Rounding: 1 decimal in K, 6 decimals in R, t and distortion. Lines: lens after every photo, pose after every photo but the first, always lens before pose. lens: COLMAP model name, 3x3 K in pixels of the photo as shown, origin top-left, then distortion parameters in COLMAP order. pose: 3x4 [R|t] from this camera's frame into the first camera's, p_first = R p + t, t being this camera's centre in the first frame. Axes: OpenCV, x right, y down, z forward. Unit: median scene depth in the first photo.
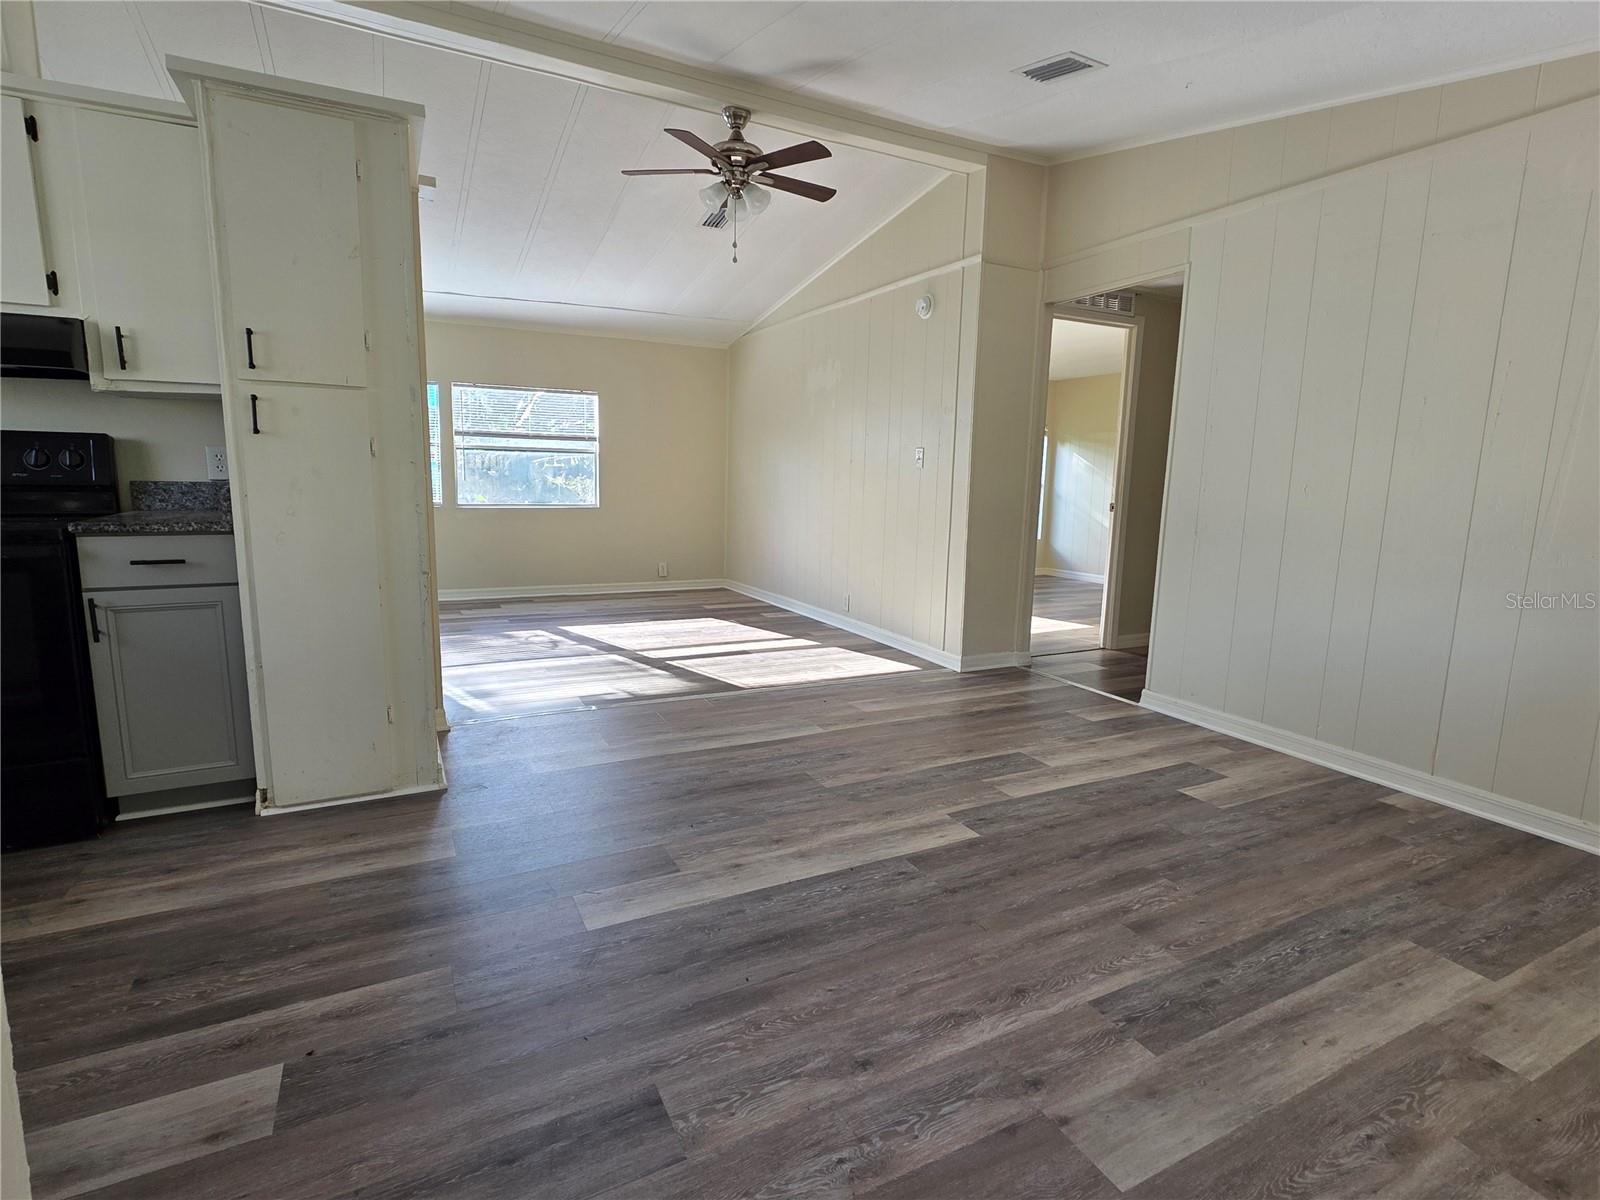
lens RADIAL K [[799.9, 0, 799.1], [0, 799.9, 592.5], [0, 0, 1]] dist [-0.002798, 0.001691]
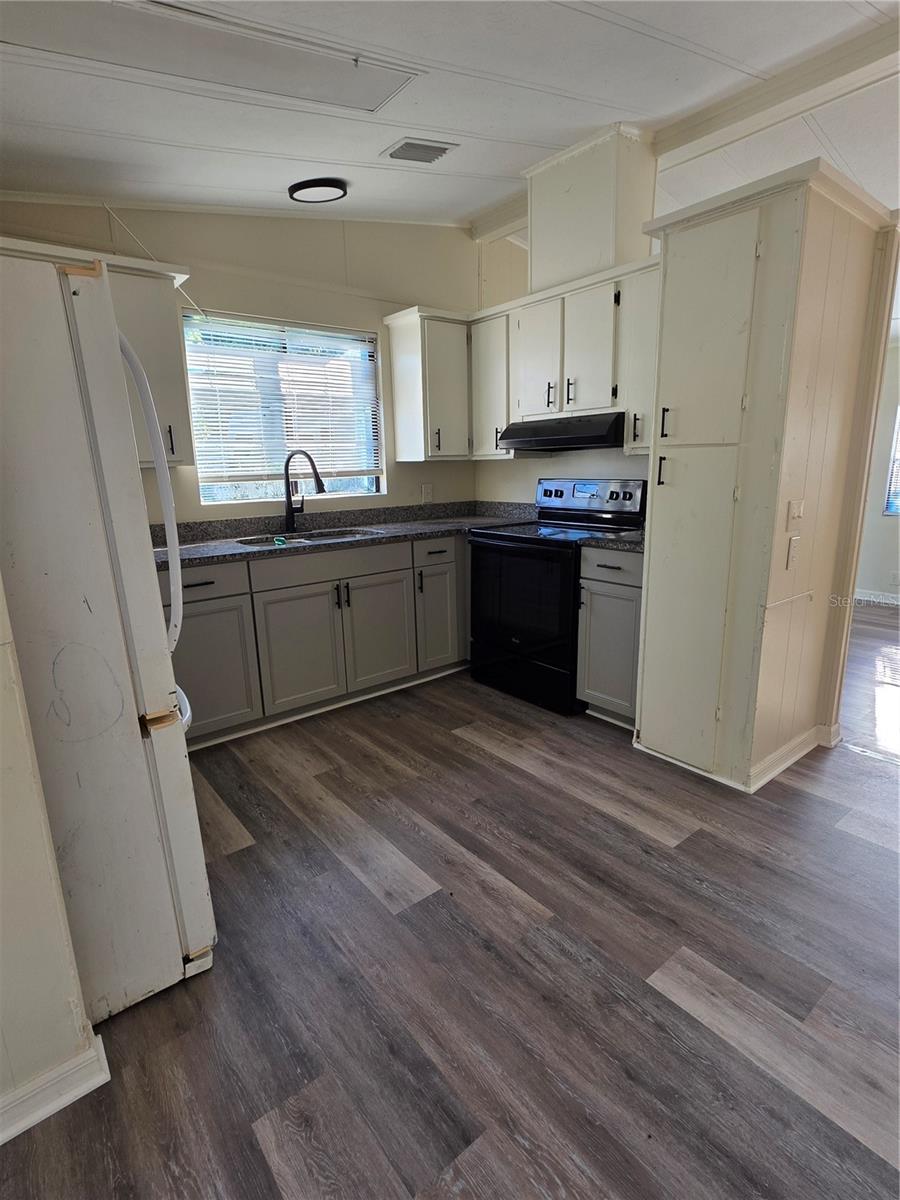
lens RADIAL K [[599.9, 0, 455.4], [0, 599.9, 598.5], [0, 0, 1]] dist [-0.002798, 0.001691]
pose [[0.198285, 0.189135, -0.961723, 0.277745], [-0.130204, 0.977592, 0.165411, -0.129397], [0.971458, 0.092422, 0.218468, 0.442317]]
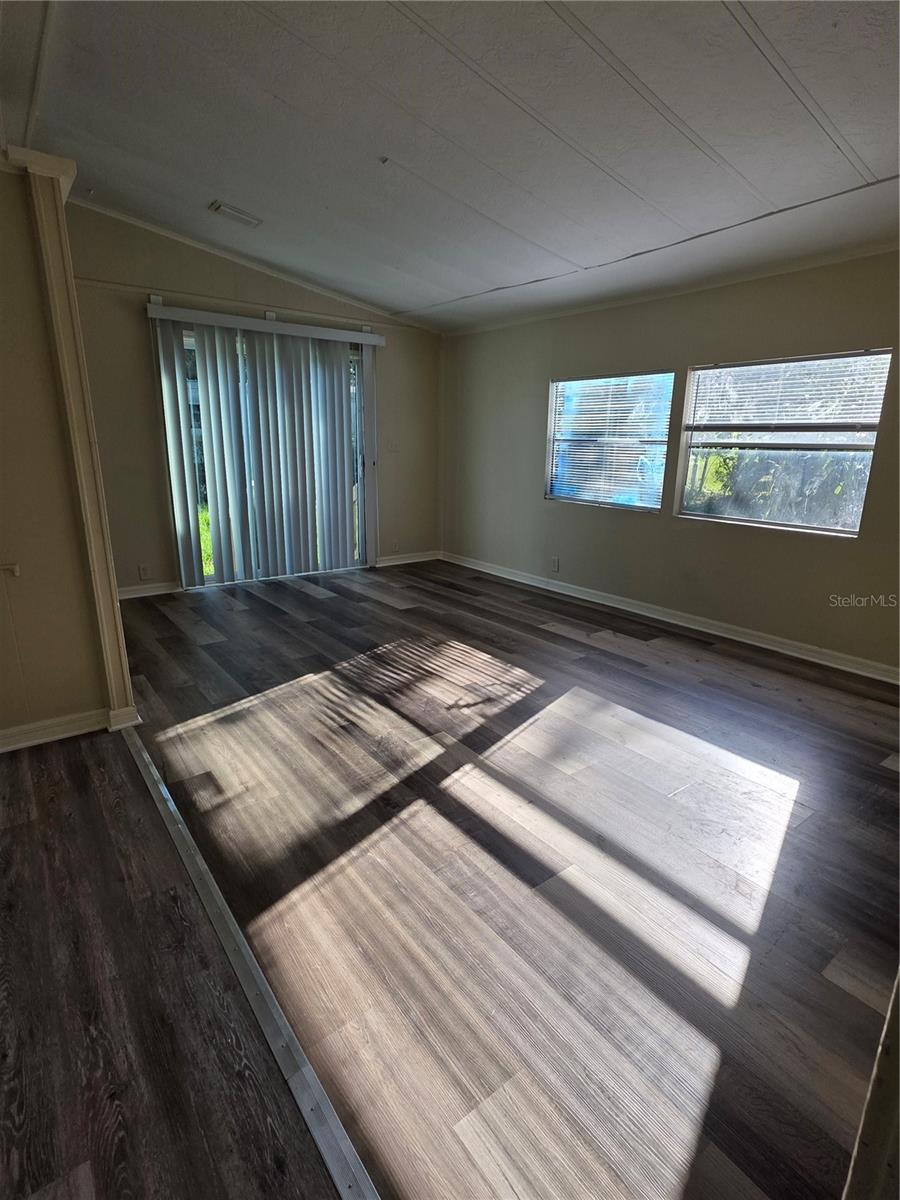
lens RADIAL K [[599.9, 0, 455.4], [0, 599.9, 598.5], [0, 0, 1]] dist [-0.002798, 0.001691]
pose [[0.172952, 0.229655, -0.957782, 0.477958], [-0.158555, 0.966245, 0.203053, -0.313050], [0.972084, 0.116743, 0.203527, 1.771131]]
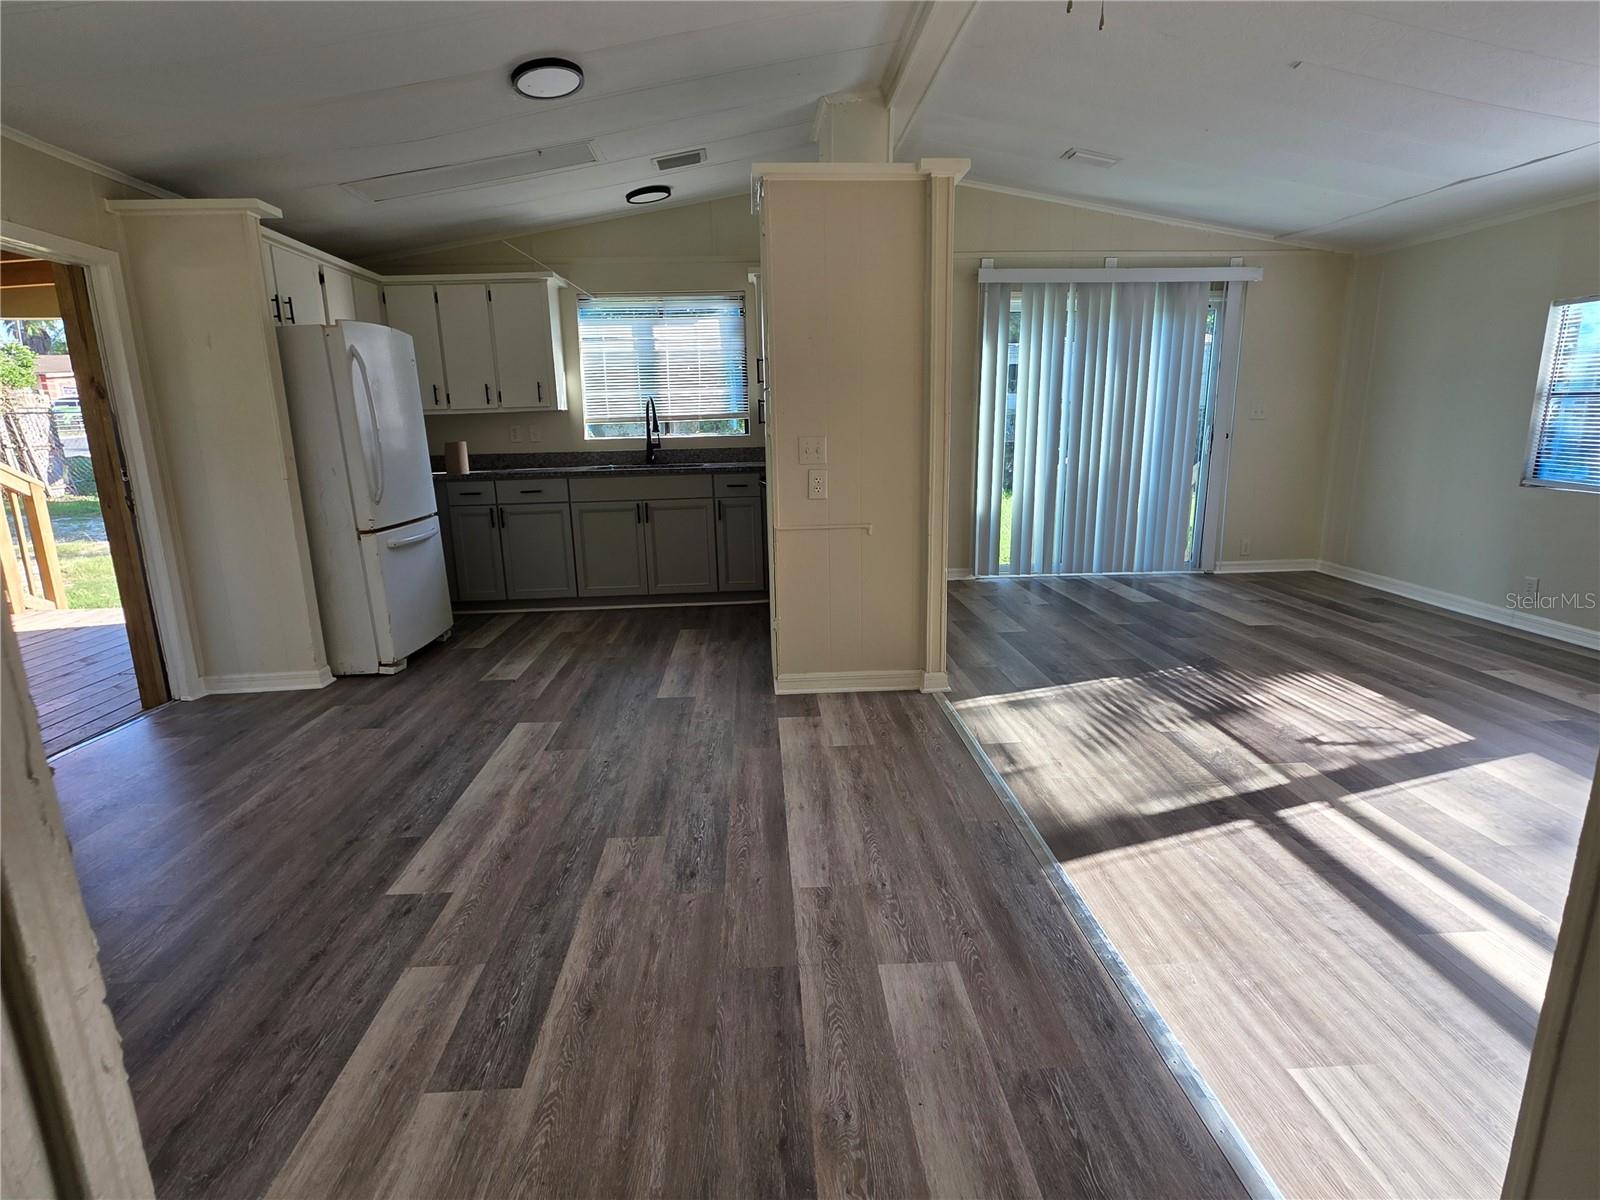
lens RADIAL K [[799.9, 0, 799.1], [0, 799.9, 592.5], [0, 0, 1]] dist [-0.002798, 0.001691]
pose [[-0.413177, 0.179478, -0.892789, 0.779018], [-0.129244, 0.958905, 0.252582, -0.285286], [0.901433, 0.219749, -0.373001, 1.718350]]
